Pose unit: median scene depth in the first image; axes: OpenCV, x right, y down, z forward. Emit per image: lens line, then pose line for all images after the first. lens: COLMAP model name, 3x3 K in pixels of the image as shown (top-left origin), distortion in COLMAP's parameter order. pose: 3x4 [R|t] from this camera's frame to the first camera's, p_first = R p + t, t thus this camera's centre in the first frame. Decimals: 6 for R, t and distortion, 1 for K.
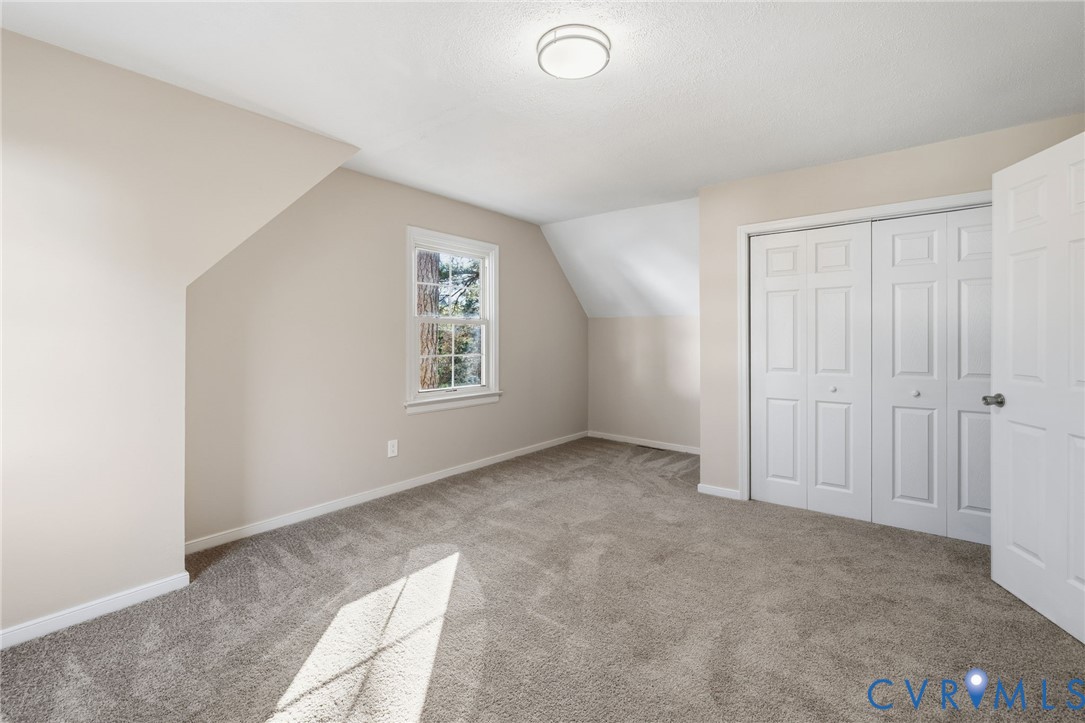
lens RADIAL K [[474.4, 0, 541.4], [0, 474.4, 343.6], [0, 0, 1]] dist [-0.001880, -0.000200]
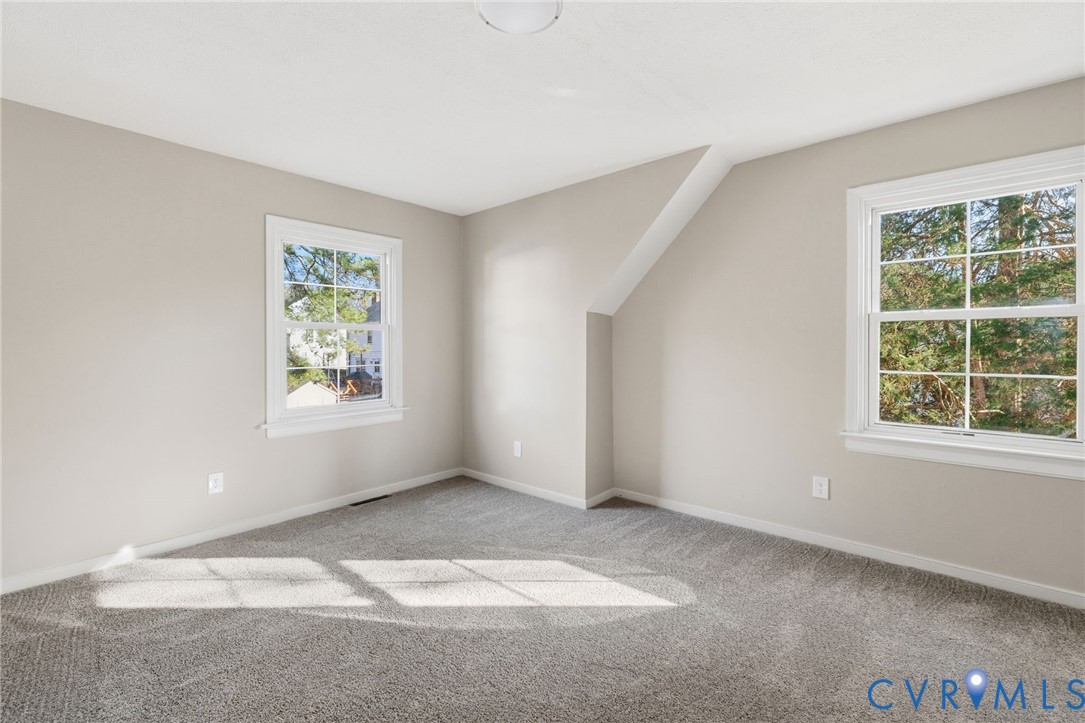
lens RADIAL K [[474.4, 0, 541.4], [0, 474.4, 343.6], [0, 0, 1]] dist [-0.001880, -0.000200]
pose [[-0.050835, -0.000453, -0.998707, 0.685582], [-0.005407, 0.999985, -0.000179, -0.014556], [0.998692, 0.005391, -0.050836, 0.833146]]
